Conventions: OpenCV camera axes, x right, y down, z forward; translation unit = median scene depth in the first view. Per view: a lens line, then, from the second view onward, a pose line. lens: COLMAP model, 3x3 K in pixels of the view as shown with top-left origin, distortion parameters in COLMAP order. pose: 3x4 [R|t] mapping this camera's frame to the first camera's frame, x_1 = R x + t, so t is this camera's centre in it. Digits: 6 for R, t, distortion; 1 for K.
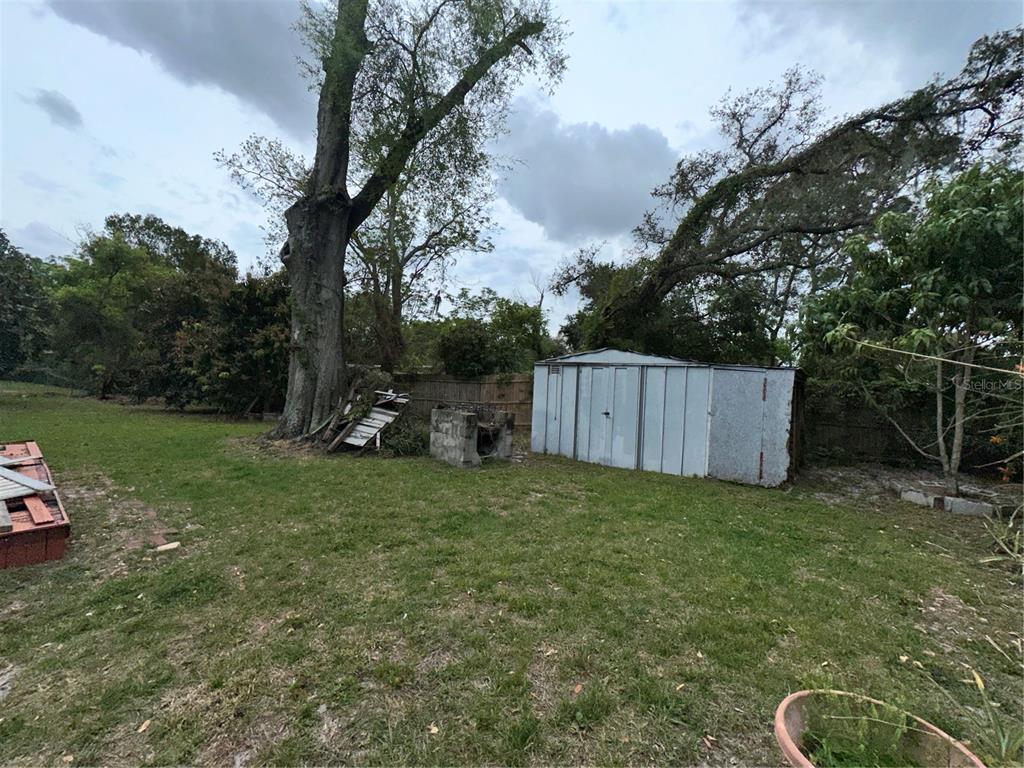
lens RADIAL K [[414.7, 0, 512.6], [0, 414.7, 382.3], [0, 0, 1]] dist [-0.002420, 0.000589]
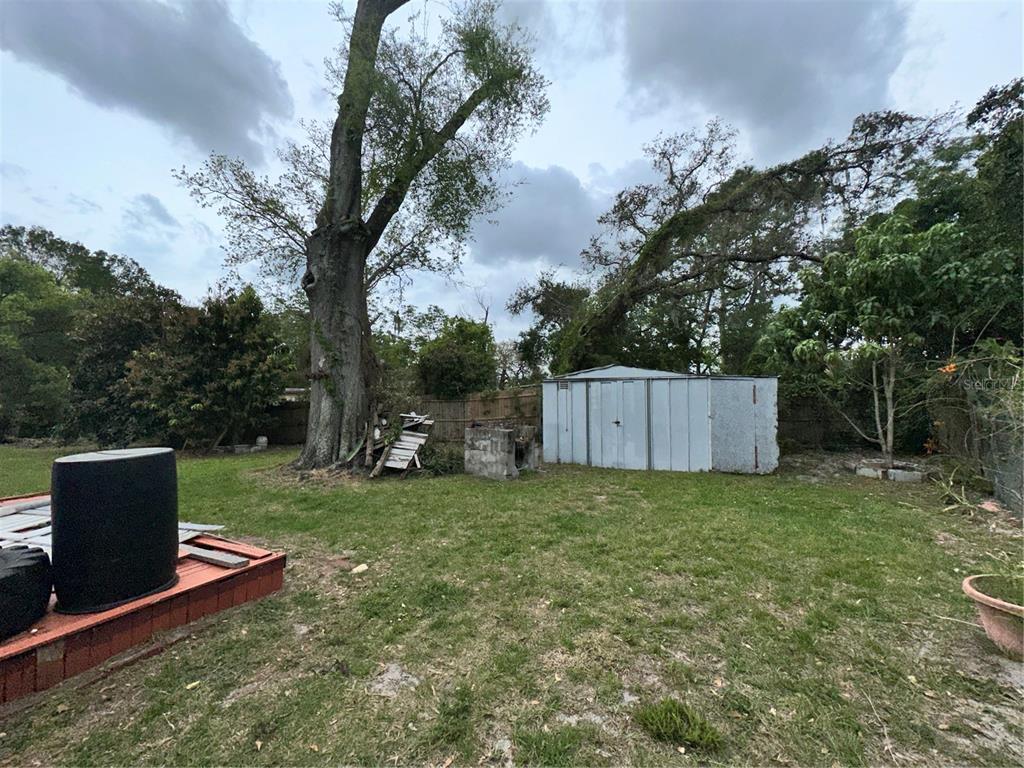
lens RADIAL K [[414.7, 0, 512.6], [0, 414.7, 382.3], [0, 0, 1]] dist [-0.002420, 0.000589]
pose [[0.982705, -0.044263, 0.179810, -0.252278], [0.050387, 0.998290, -0.029631, -0.014614], [-0.178191, 0.038179, 0.983255, -0.062371]]
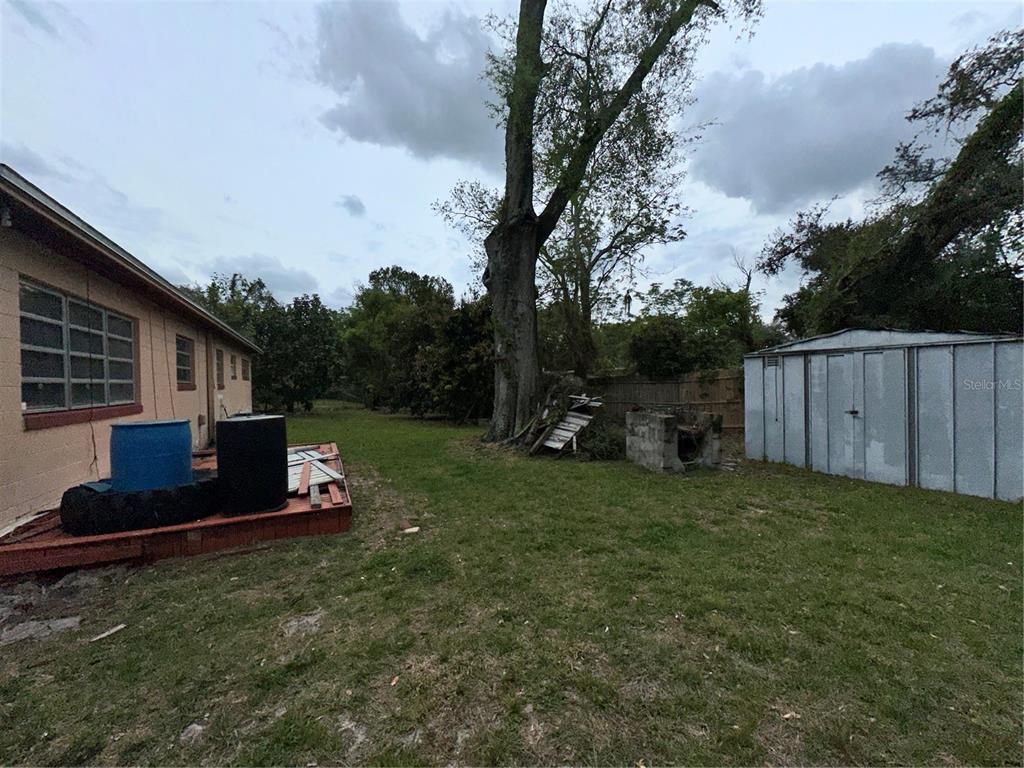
lens RADIAL K [[414.7, 0, 512.6], [0, 414.7, 382.3], [0, 0, 1]] dist [-0.002420, 0.000589]
pose [[0.894832, -0.055558, -0.442933, 0.000599], [0.052558, 0.998436, -0.019057, 0.000014], [0.443299, -0.006227, 0.896352, 0.015023]]
